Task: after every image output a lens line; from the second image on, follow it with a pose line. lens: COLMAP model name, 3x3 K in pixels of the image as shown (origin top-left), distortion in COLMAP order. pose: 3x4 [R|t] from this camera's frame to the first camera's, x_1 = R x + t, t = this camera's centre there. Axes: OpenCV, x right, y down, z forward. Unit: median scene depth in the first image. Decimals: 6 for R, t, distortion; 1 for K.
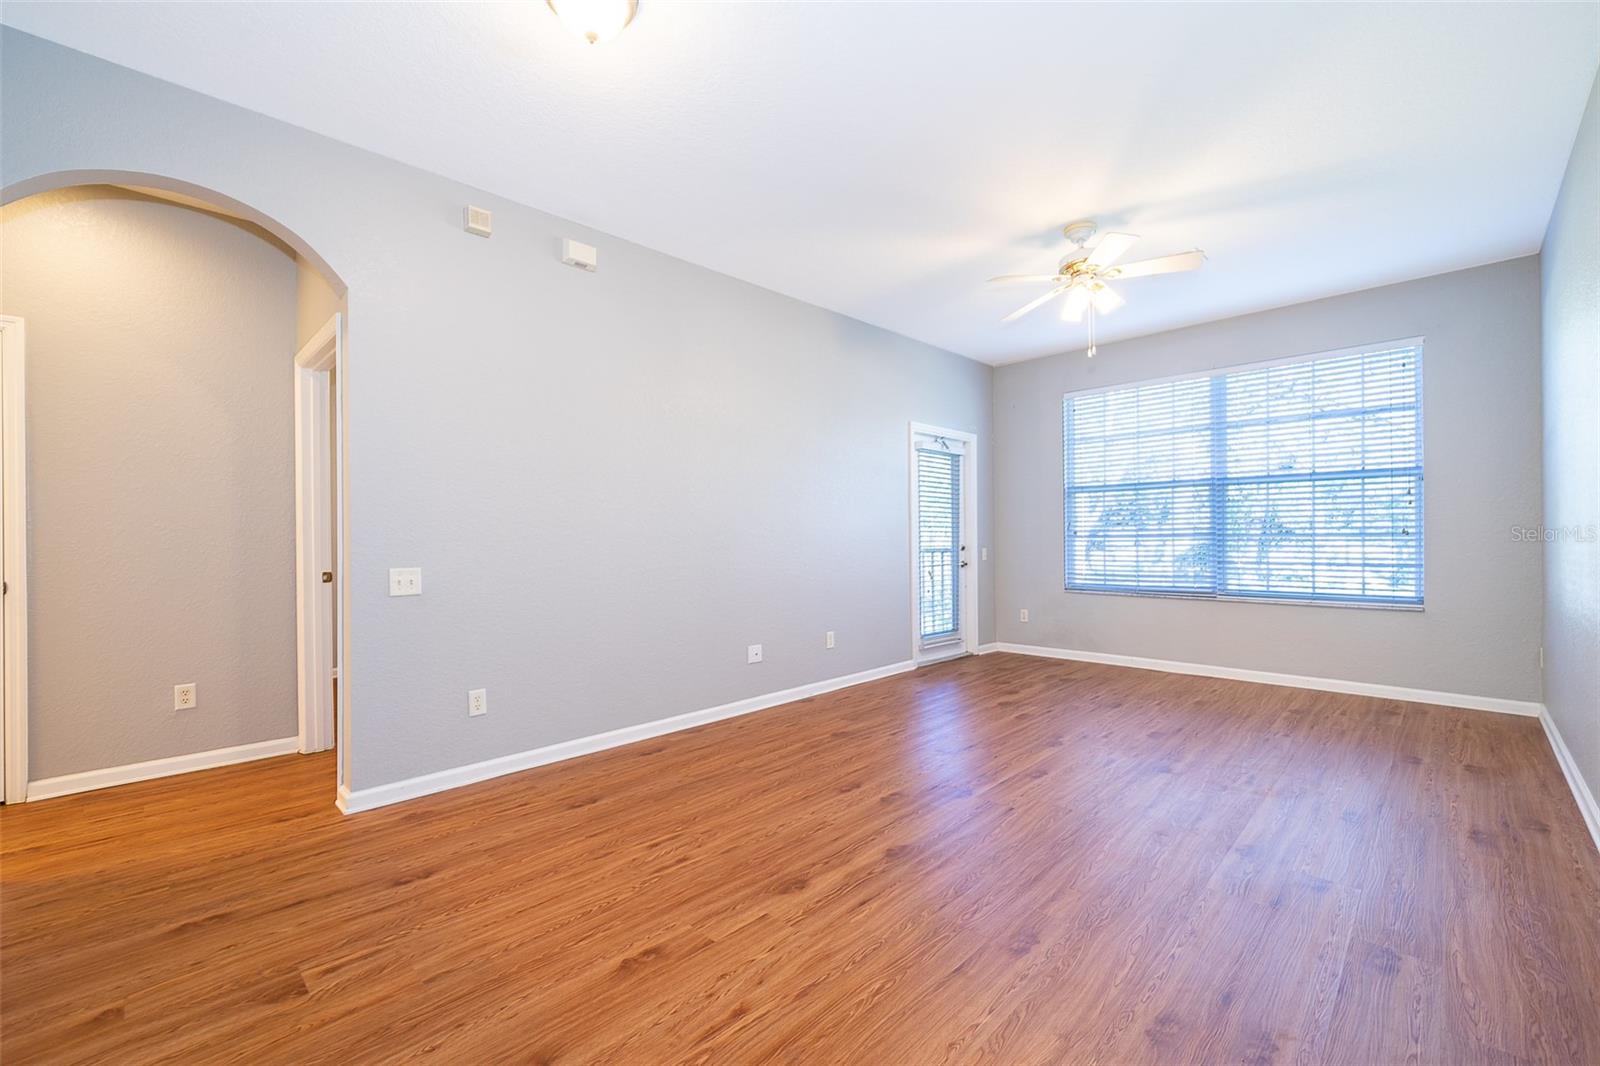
lens RADIAL K [[652.3, 0, 848.5], [0, 652.3, 538.8], [0, 0, 1]] dist [-0.001607, 0.001033]
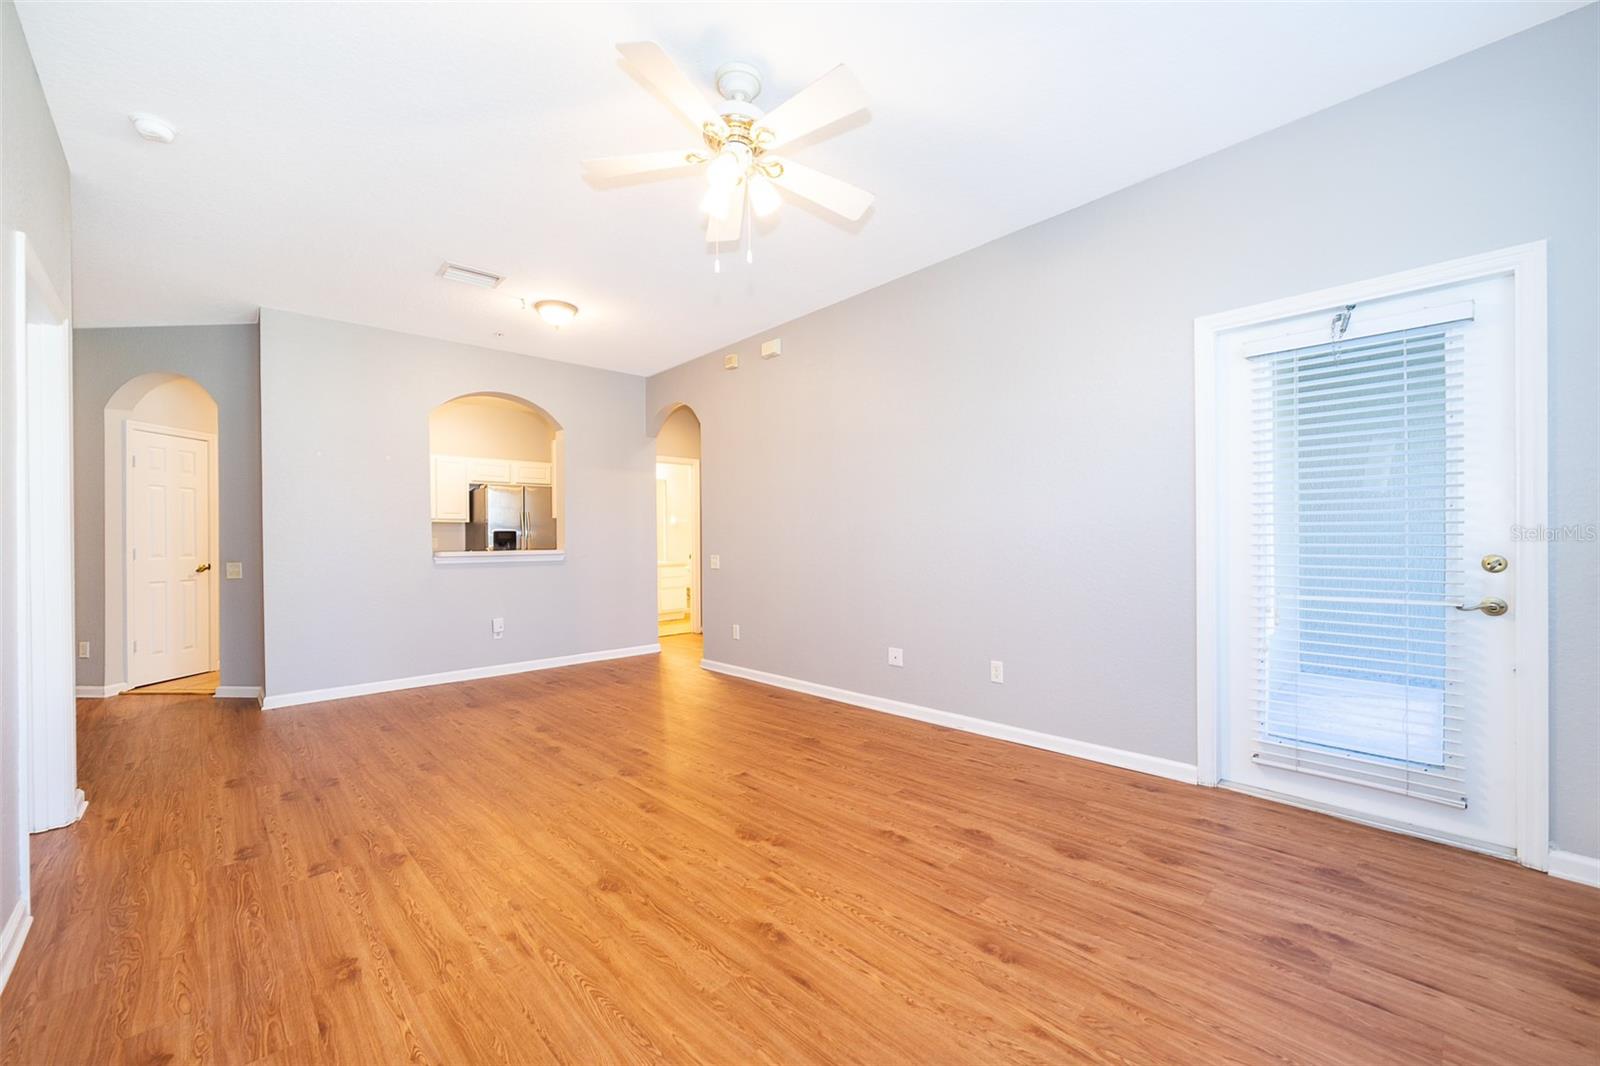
lens RADIAL K [[652.3, 0, 786.2], [0, 652.3, 535.1], [0, 0, 1]] dist [-0.001607, 0.001033]
pose [[-0.088480, 0.005338, -0.996064, 1.318997], [0.014880, 0.999881, 0.004037, -0.022191], [0.995967, -0.014465, -0.088549, 1.429890]]
